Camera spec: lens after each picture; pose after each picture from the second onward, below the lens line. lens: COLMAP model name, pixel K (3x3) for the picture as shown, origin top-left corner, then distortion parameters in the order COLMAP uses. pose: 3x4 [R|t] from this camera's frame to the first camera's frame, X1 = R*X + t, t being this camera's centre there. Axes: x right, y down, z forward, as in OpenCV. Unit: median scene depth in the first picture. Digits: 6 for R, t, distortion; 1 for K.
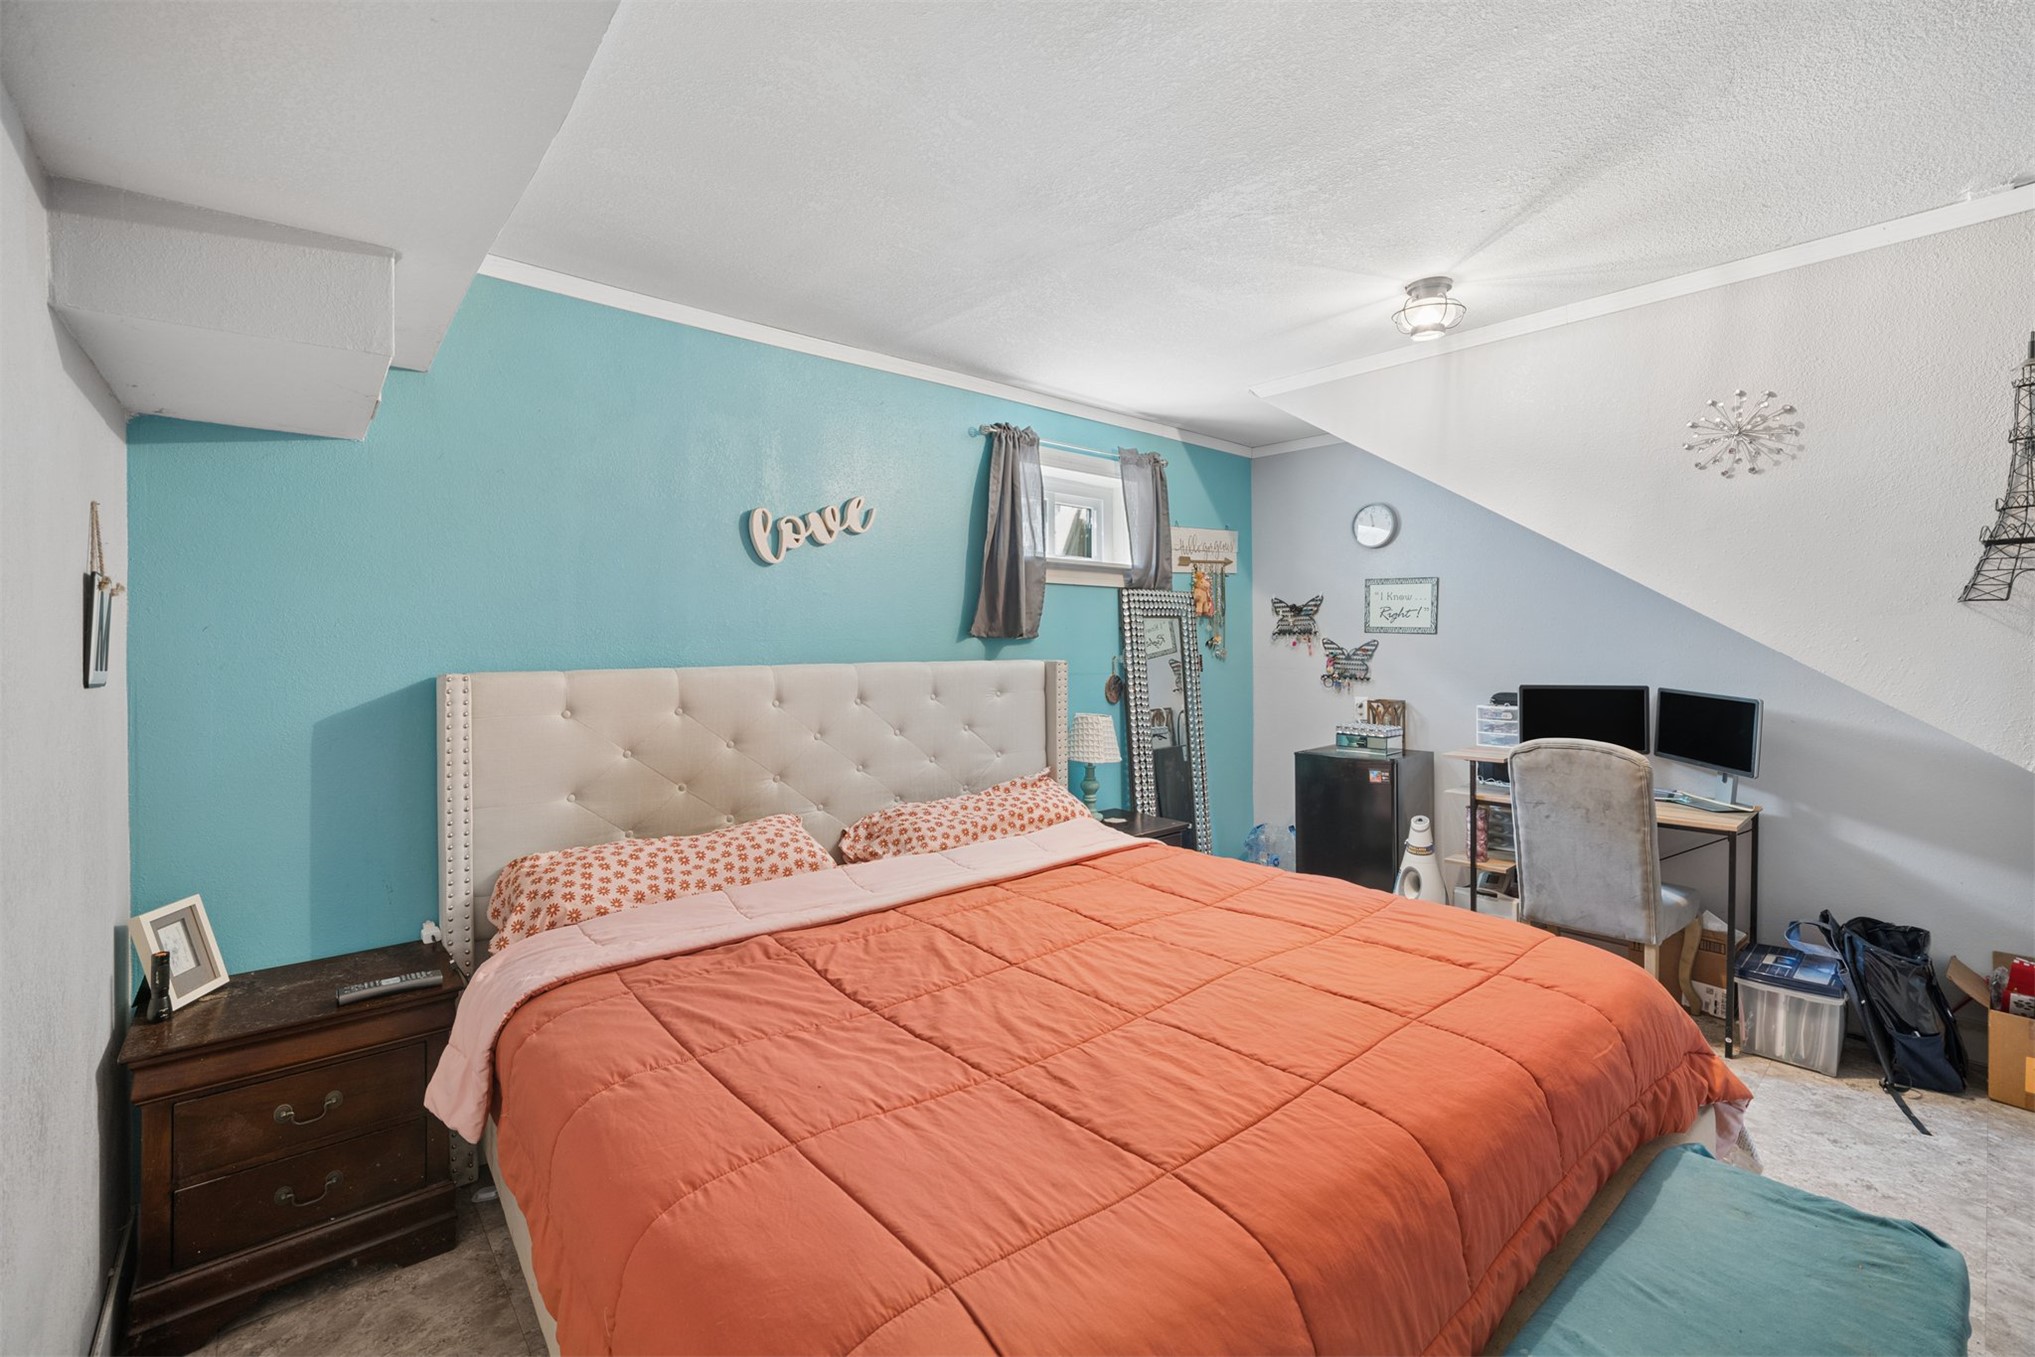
lens RADIAL K [[862.4, 0, 1038.0], [0, 862.4, 648.9], [0, 0, 1]] dist [-0.000261, 0.000041]
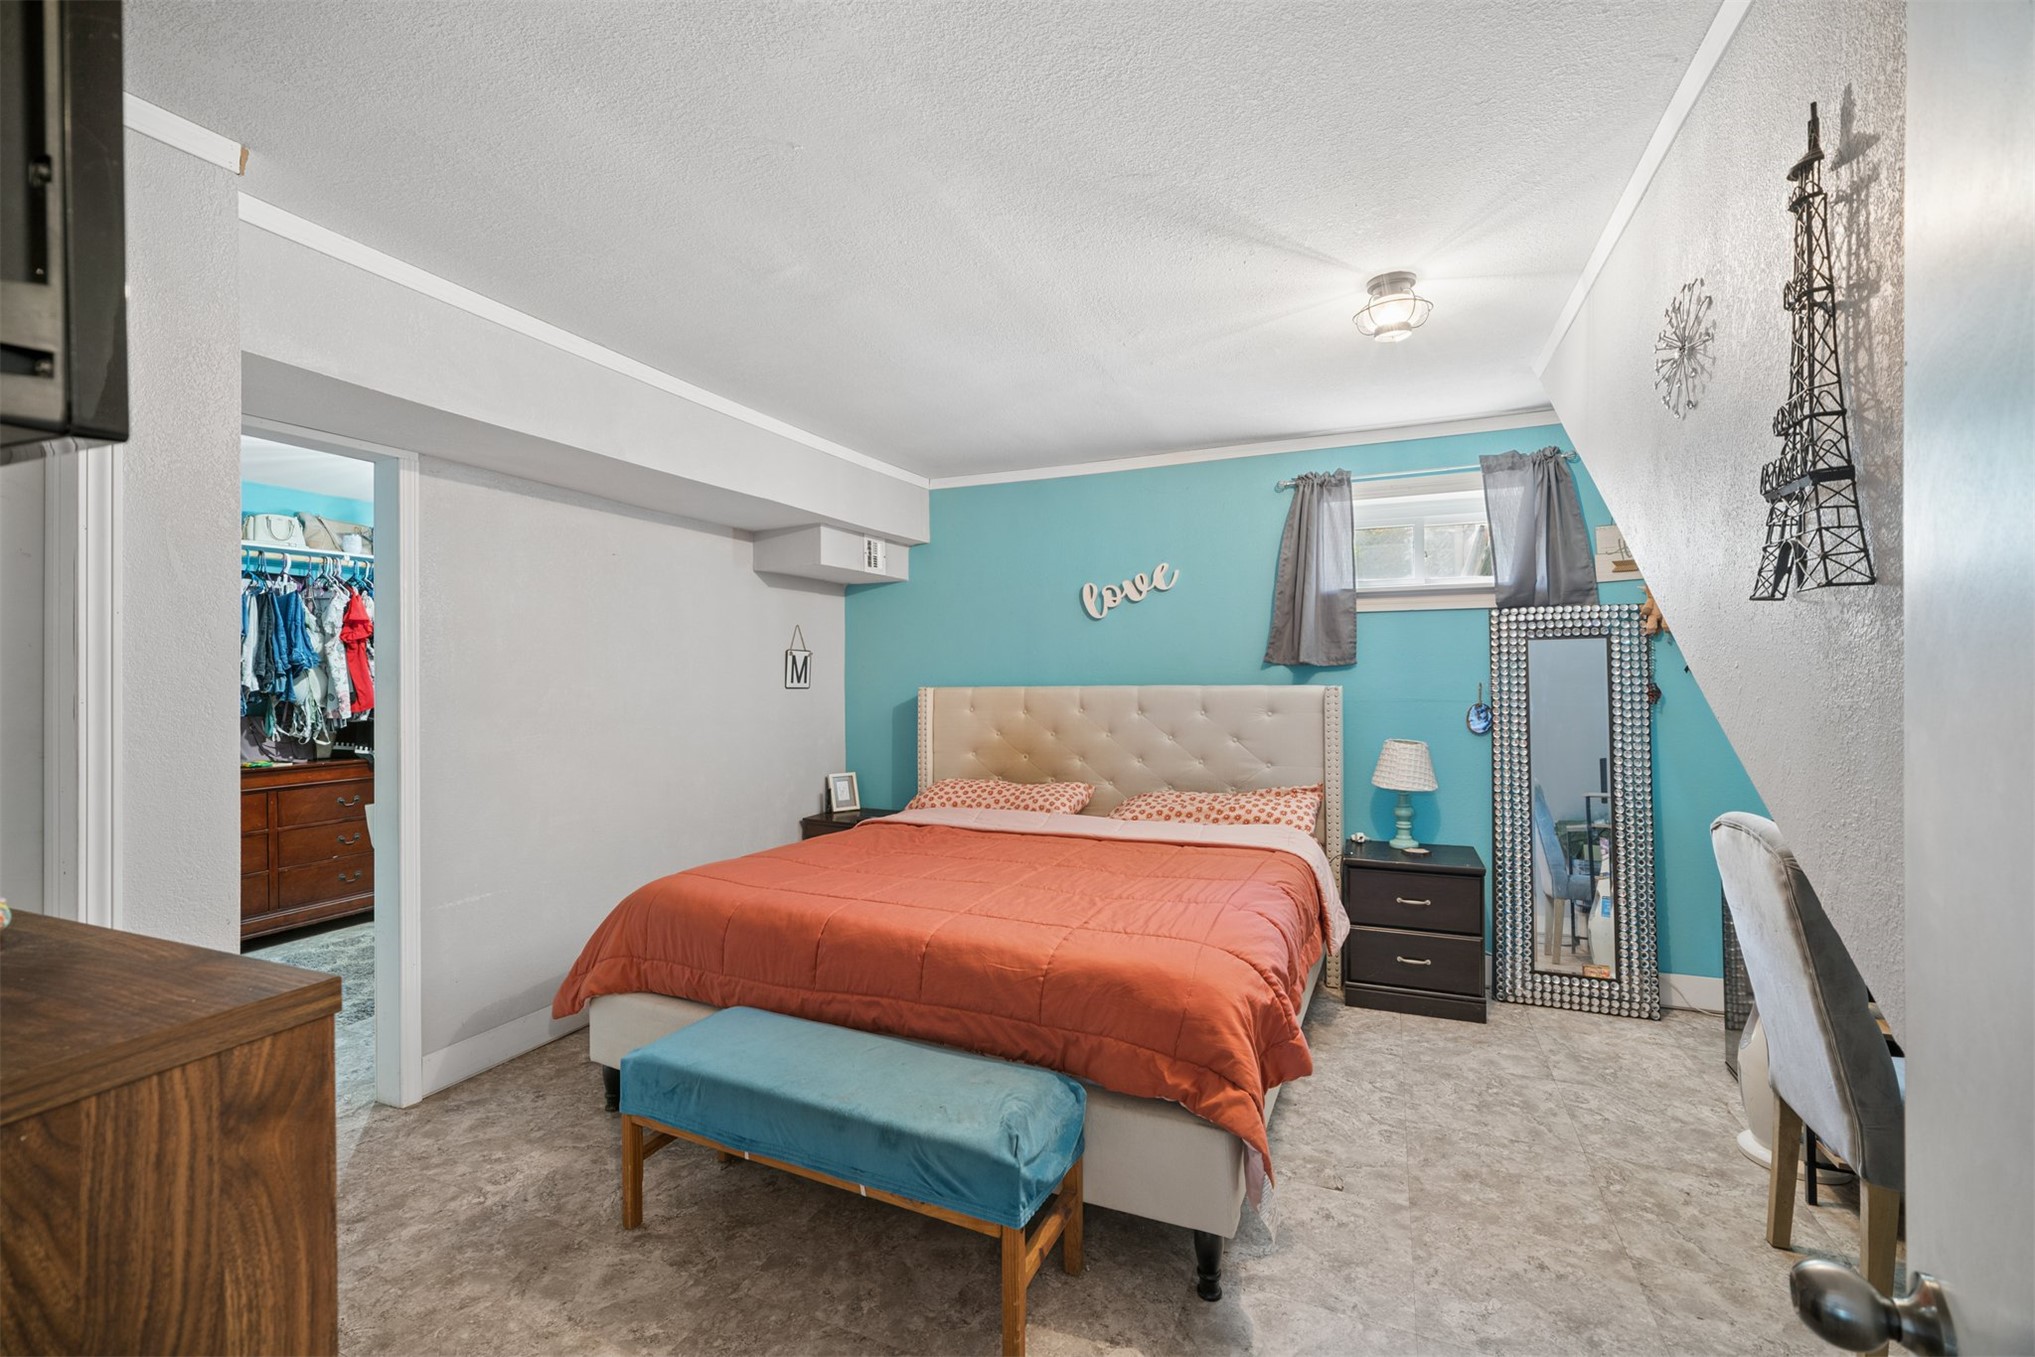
lens RADIAL K [[862.4, 0, 1012.4], [0, 862.4, 671.0], [0, 0, 1]] dist [-0.000261, 0.000041]
pose [[0.426472, -0.002696, -0.904497, 0.963567], [0.000394, 0.999996, -0.002795, -0.002601], [0.904501, 0.000835, 0.426471, 0.210752]]
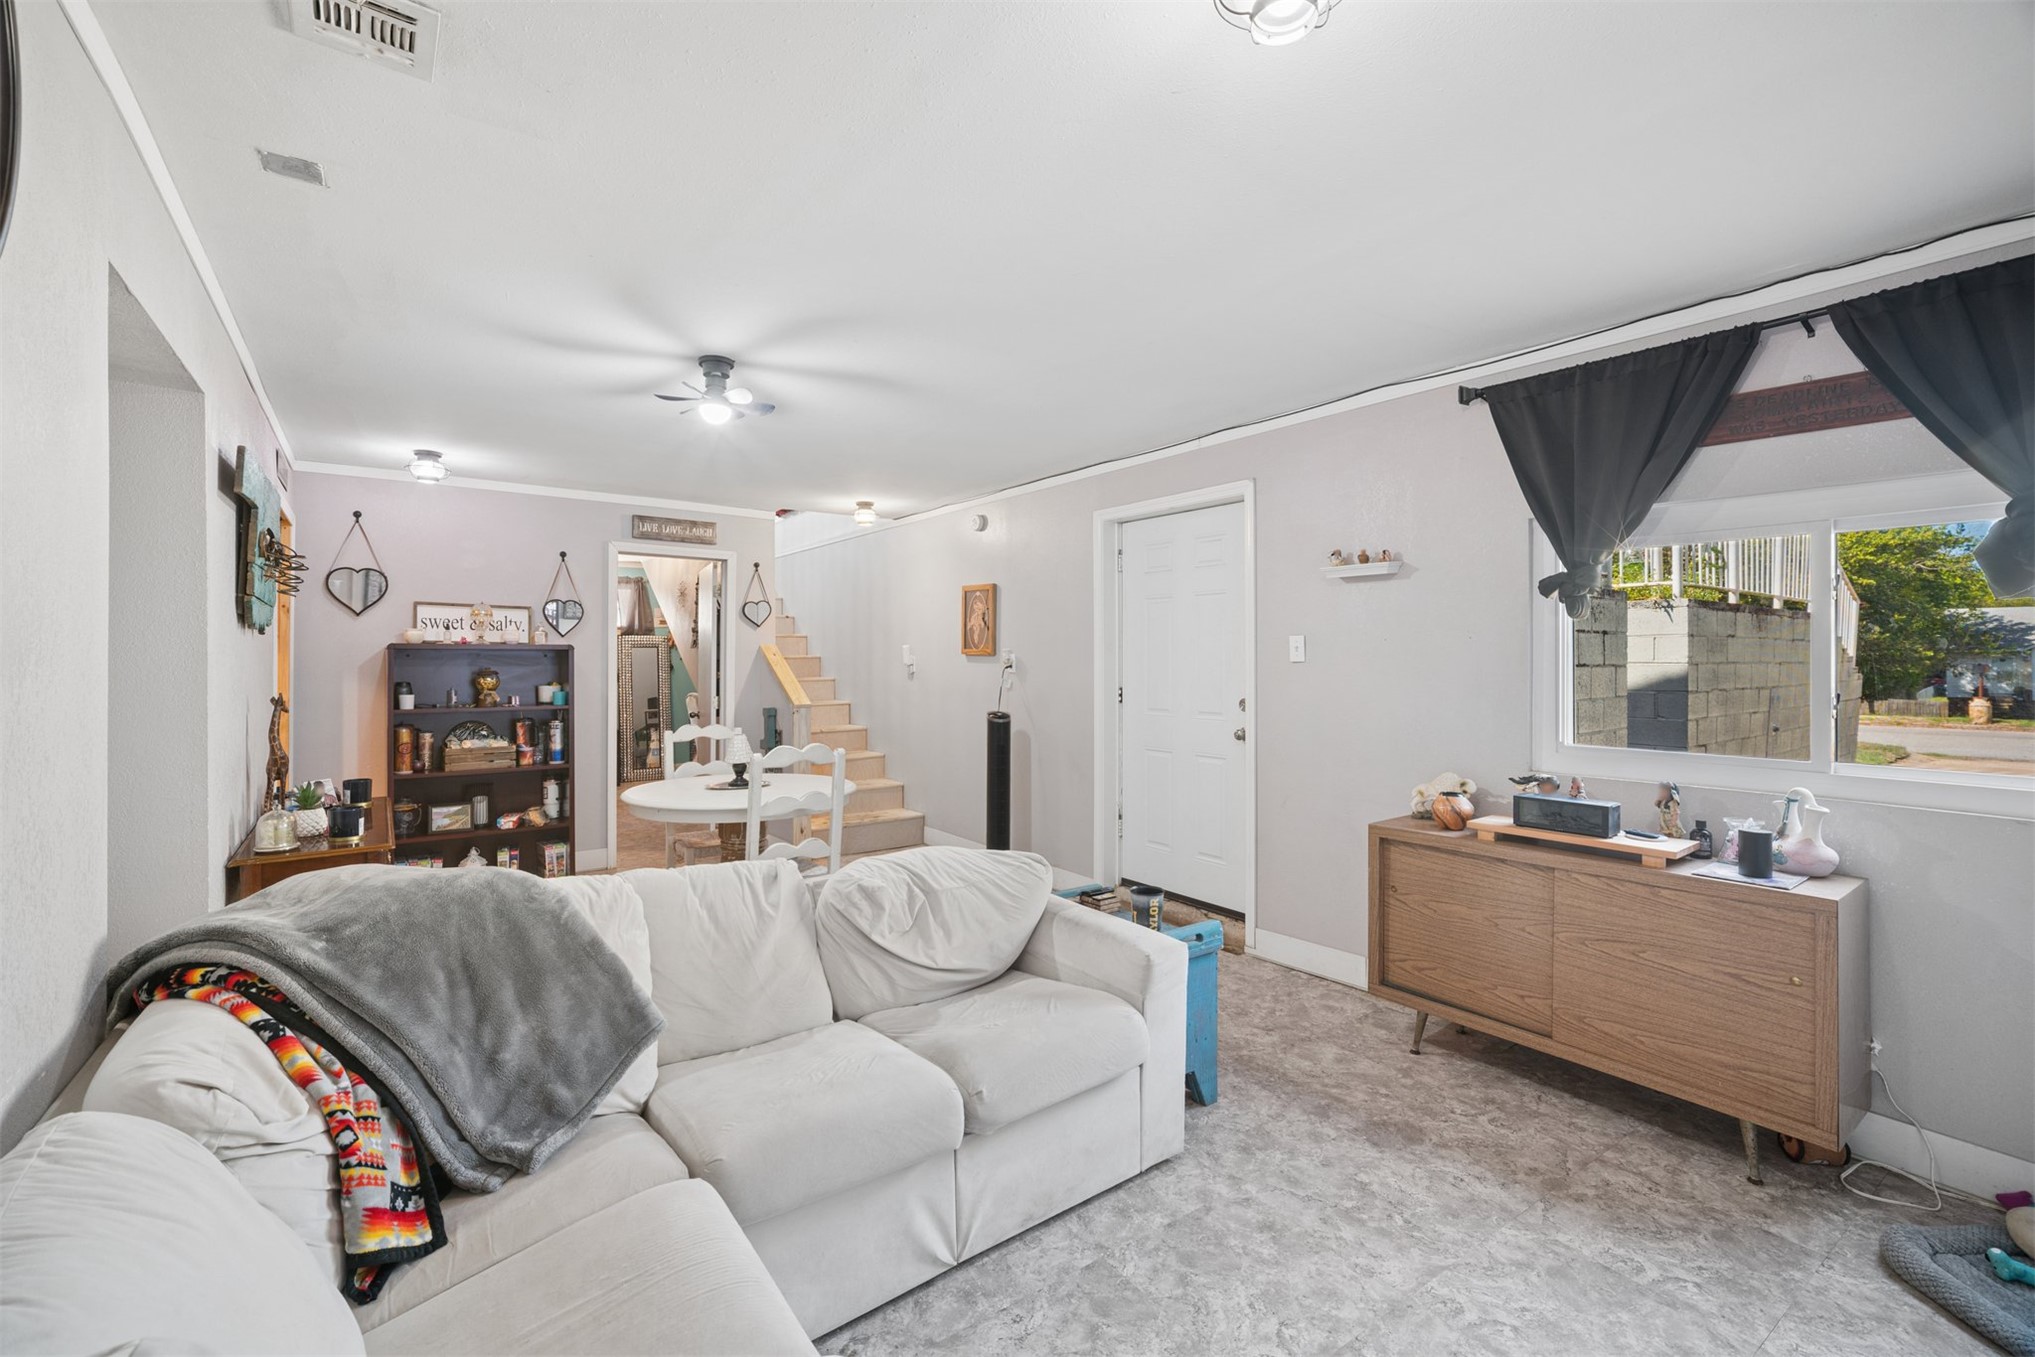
lens RADIAL K [[862.4, 0, 1013.9], [0, 862.4, 668.0], [0, 0, 1]] dist [-0.000261, 0.000041]
pose [[0.995464, 0.007558, -0.094840, 1.940768], [-0.007721, 0.999969, -0.001355, 0.022609], [0.094827, 0.002082, 0.995492, -1.753859]]
